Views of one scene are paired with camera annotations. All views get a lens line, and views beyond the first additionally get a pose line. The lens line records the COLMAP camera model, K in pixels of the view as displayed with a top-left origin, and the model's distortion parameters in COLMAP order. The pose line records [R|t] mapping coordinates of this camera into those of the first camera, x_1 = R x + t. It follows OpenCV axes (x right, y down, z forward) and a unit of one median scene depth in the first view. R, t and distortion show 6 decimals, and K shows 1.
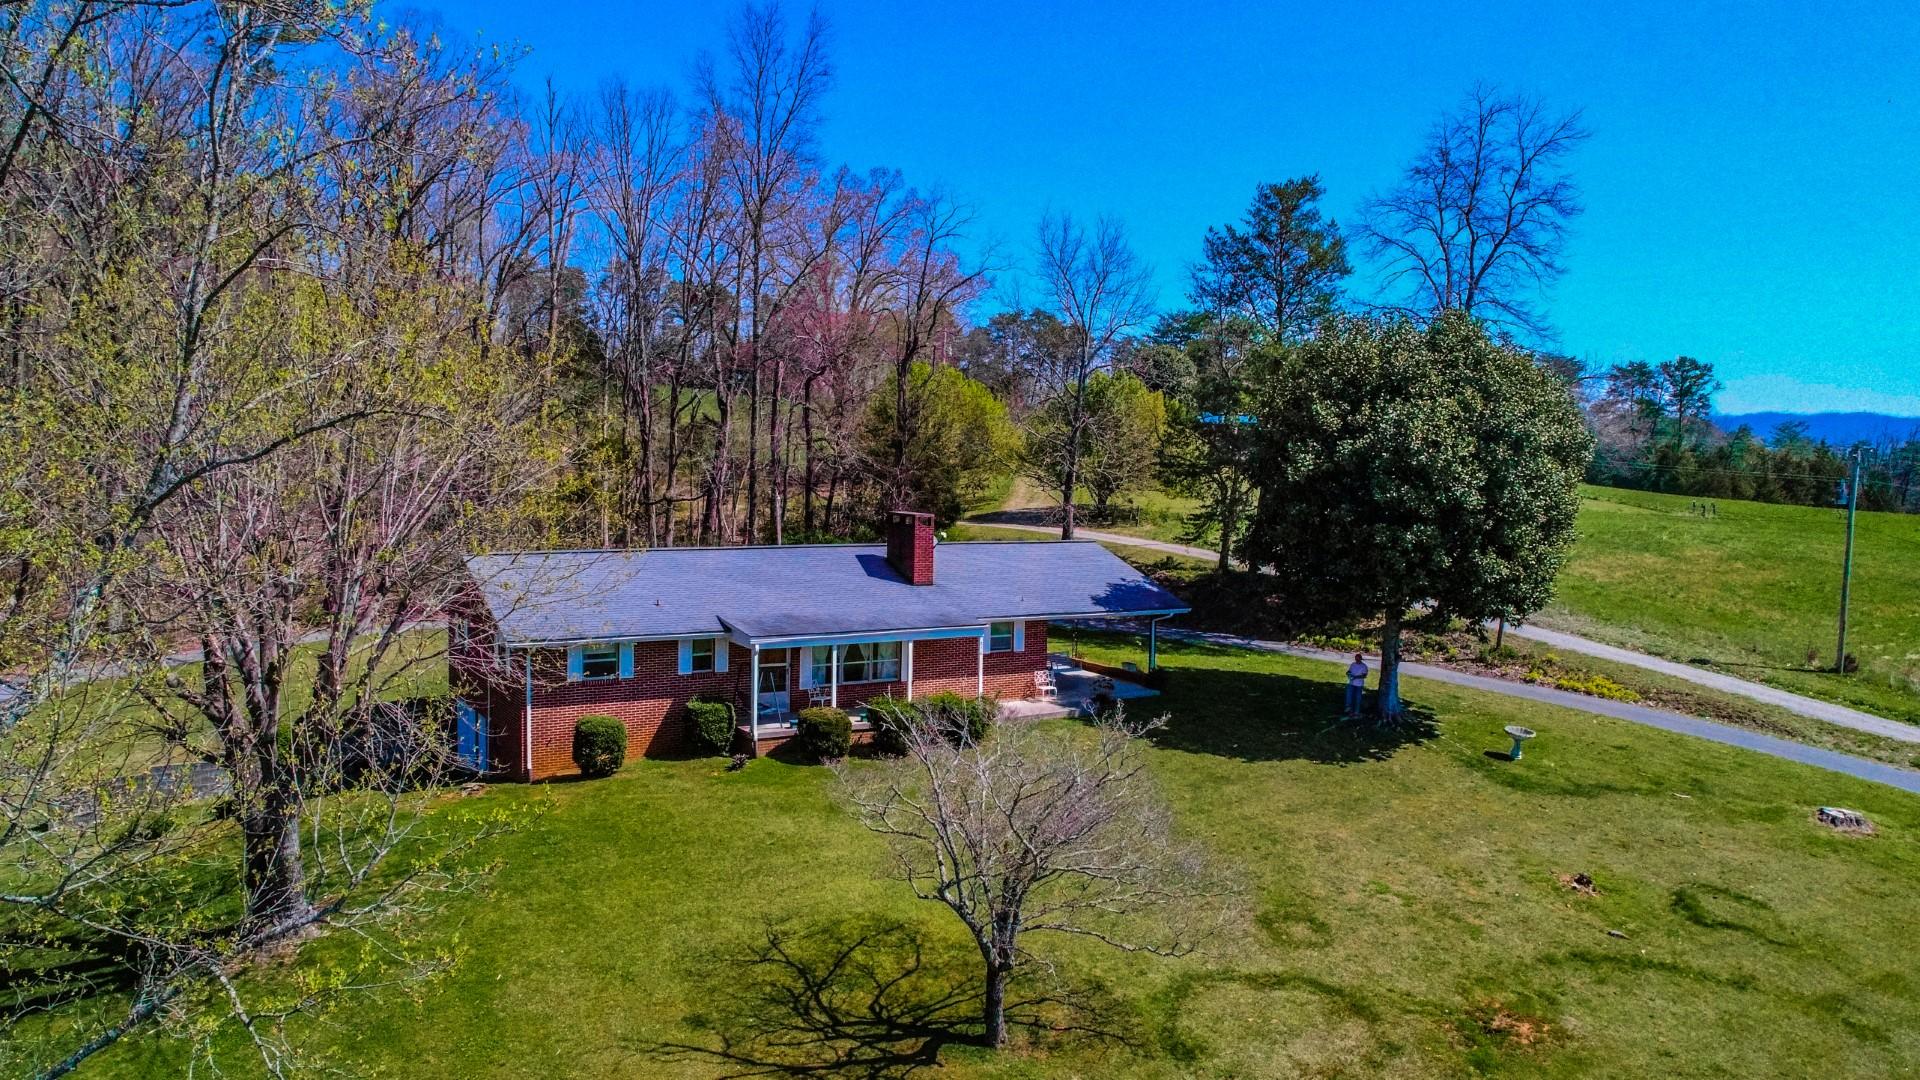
lens RADIAL K [[1363.1, 0, 960.0], [0, 1363.1, 540.0], [0, 0, 1]] dist [0.004986, -0.000456]
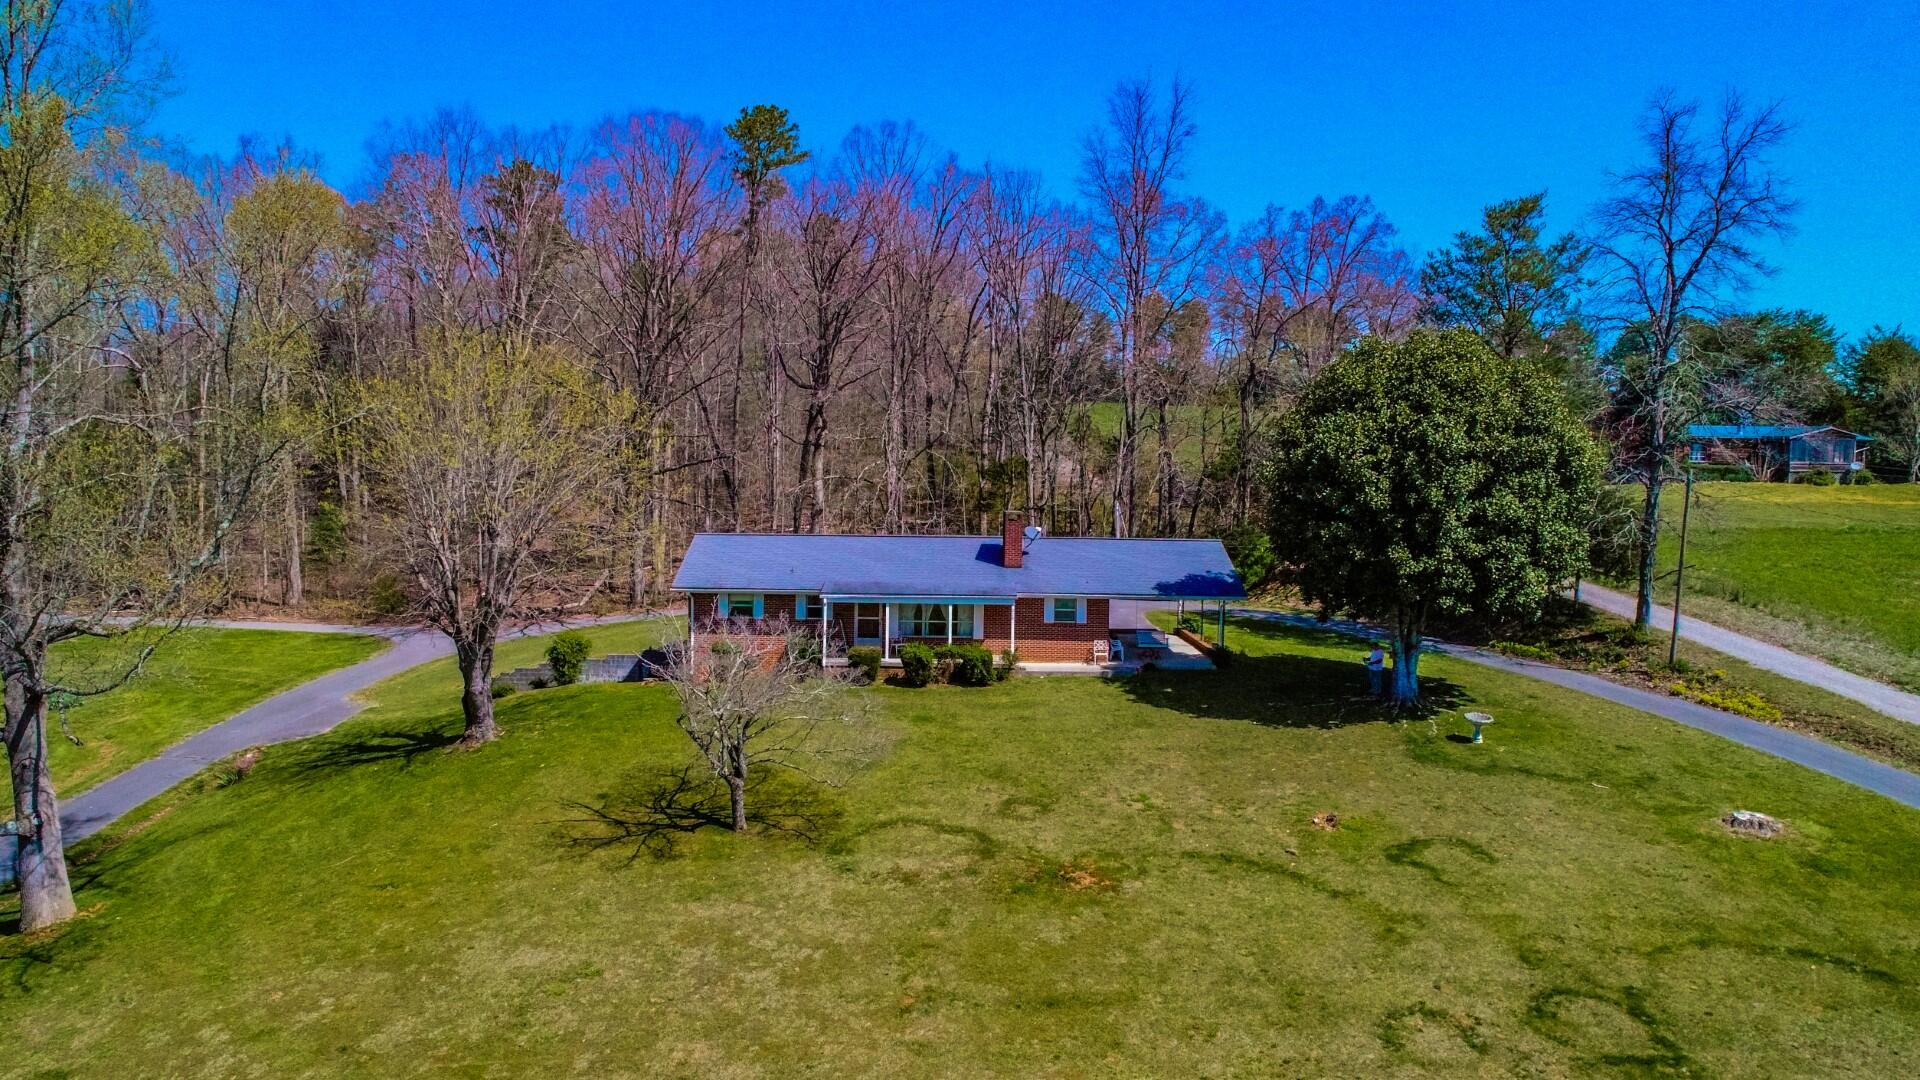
lens RADIAL K [[1401.5, 0, 960.0], [0, 1401.5, 540.0], [0, 0, 1]] dist [-0.005049, -0.004931]
pose [[0.866328, 0.019861, -0.499080, 0.585312], [-0.029901, 0.999479, -0.012129, 0.025041], [0.498579, 0.025431, 0.866471, -0.160314]]
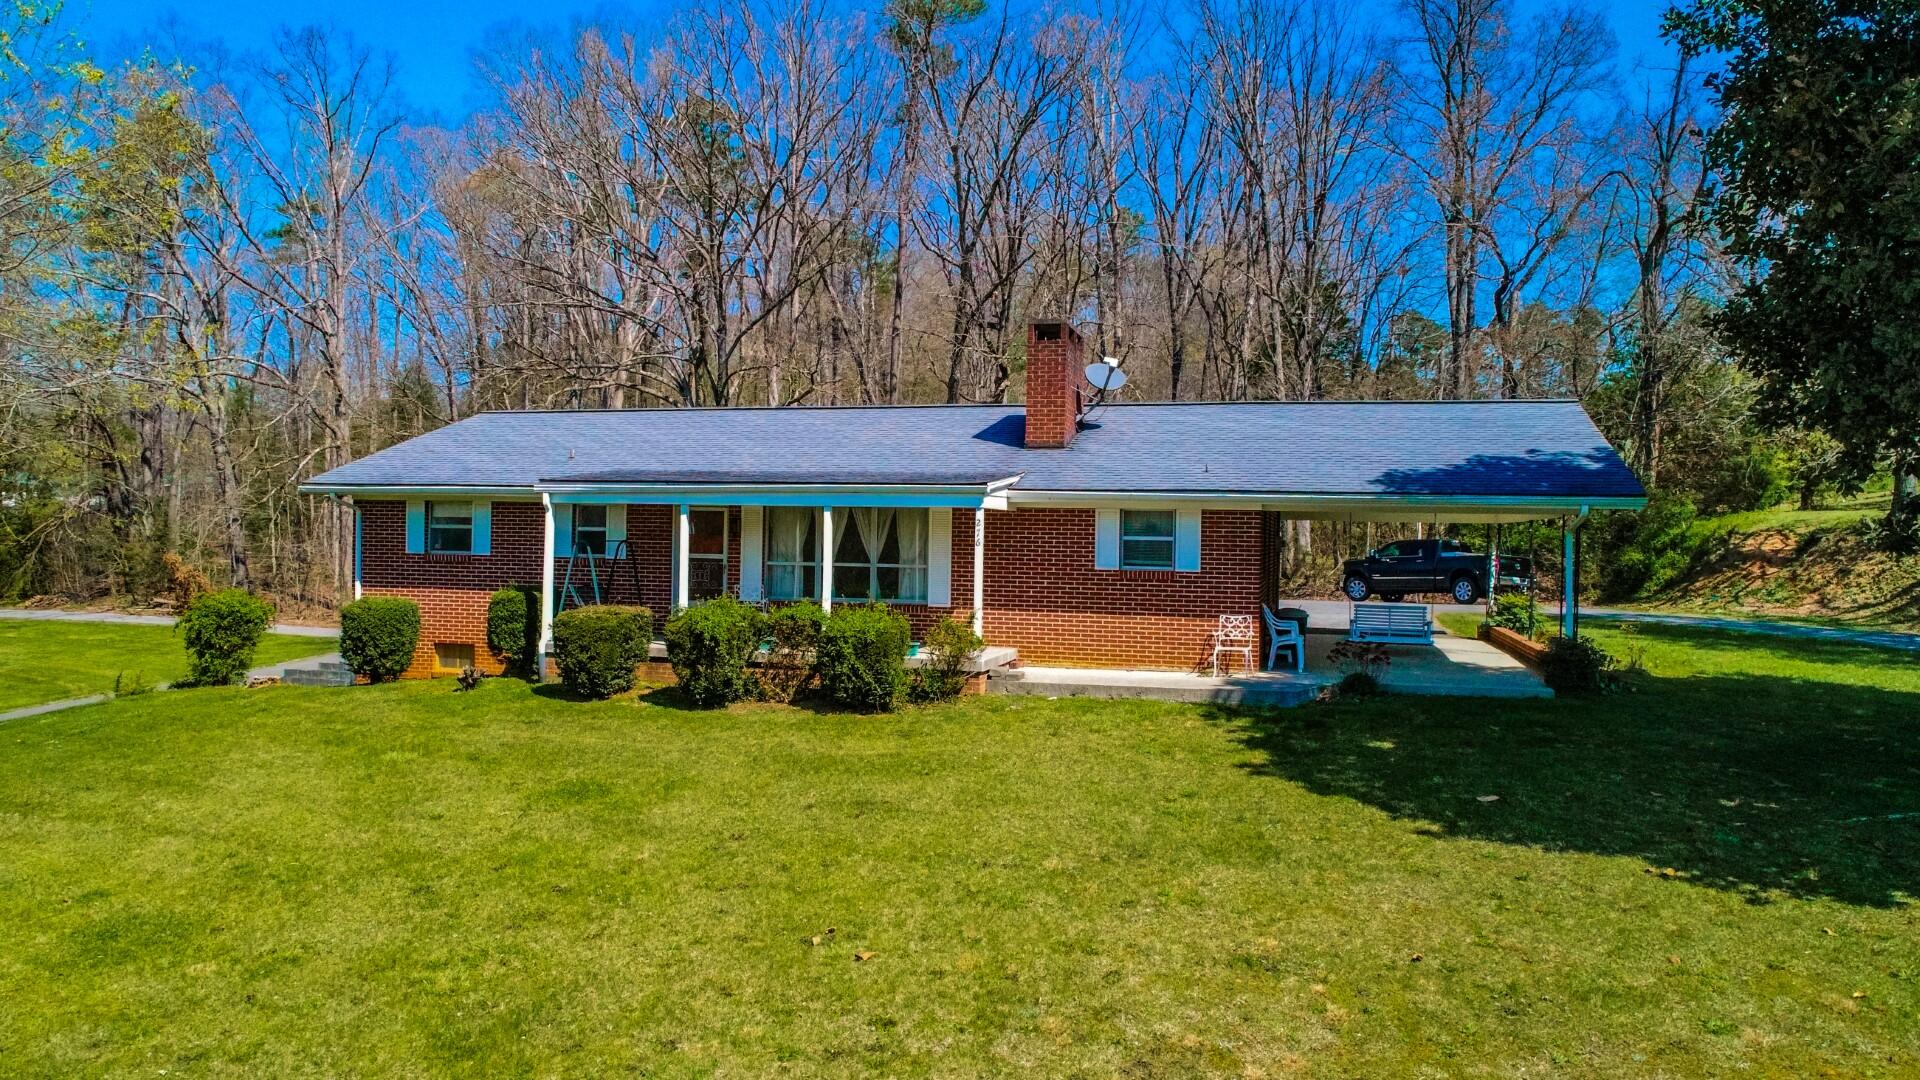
lens RADIAL K [[1363.1, 0, 960.0], [0, 1363.1, 540.0], [0, 0, 1]] dist [0.004986, -0.000456]
pose [[0.699600, -0.003014, -0.714528, 0.341347], [-0.047788, 0.997555, -0.050998, 0.100198], [0.712935, 0.069824, 0.697745, 0.599420]]
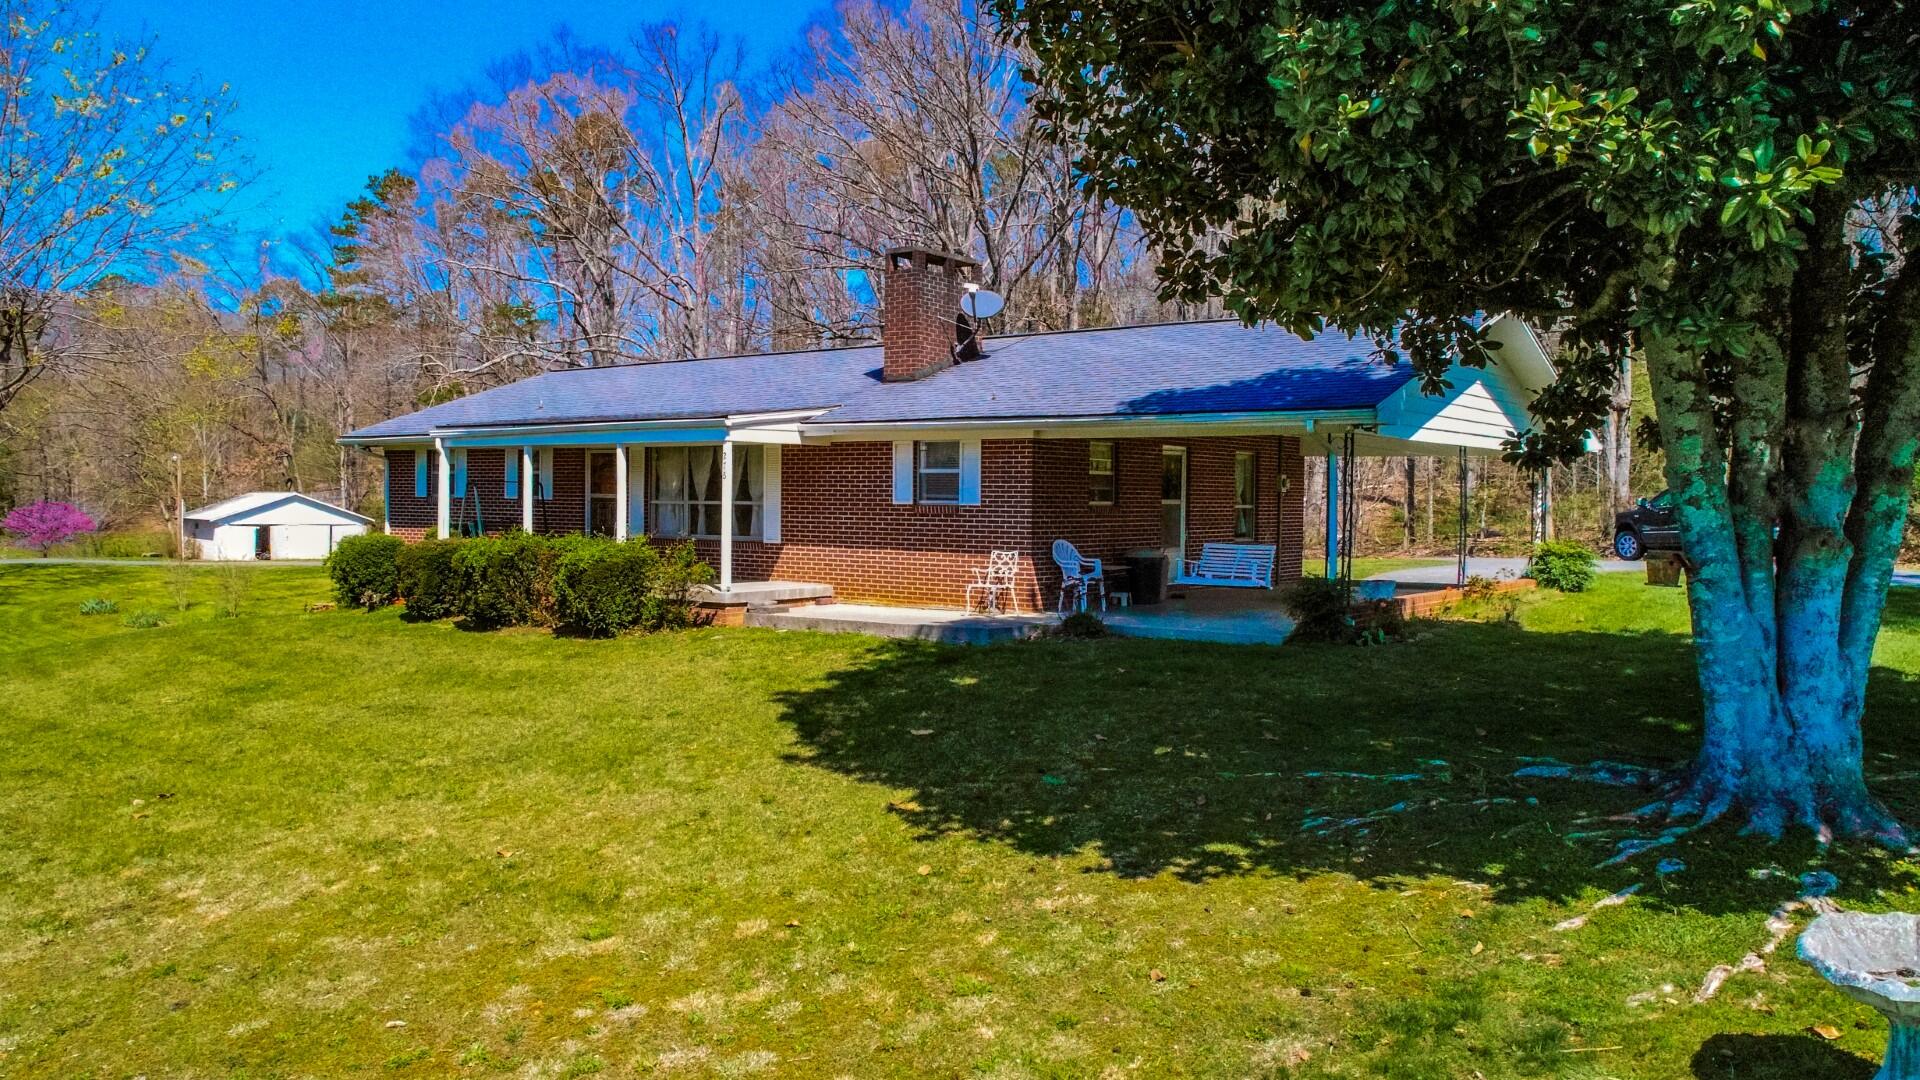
lens RADIAL K [[1437.1, 0, 960.0], [0, 1437.1, 540.0], [0, 0, 1]] dist [0.013468, 0.001744]
pose [[0.379491, 0.015866, -0.925060, 0.502125], [-0.056546, 0.998382, -0.006074, 0.097619], [0.923466, 0.054614, 0.379774, 0.815953]]
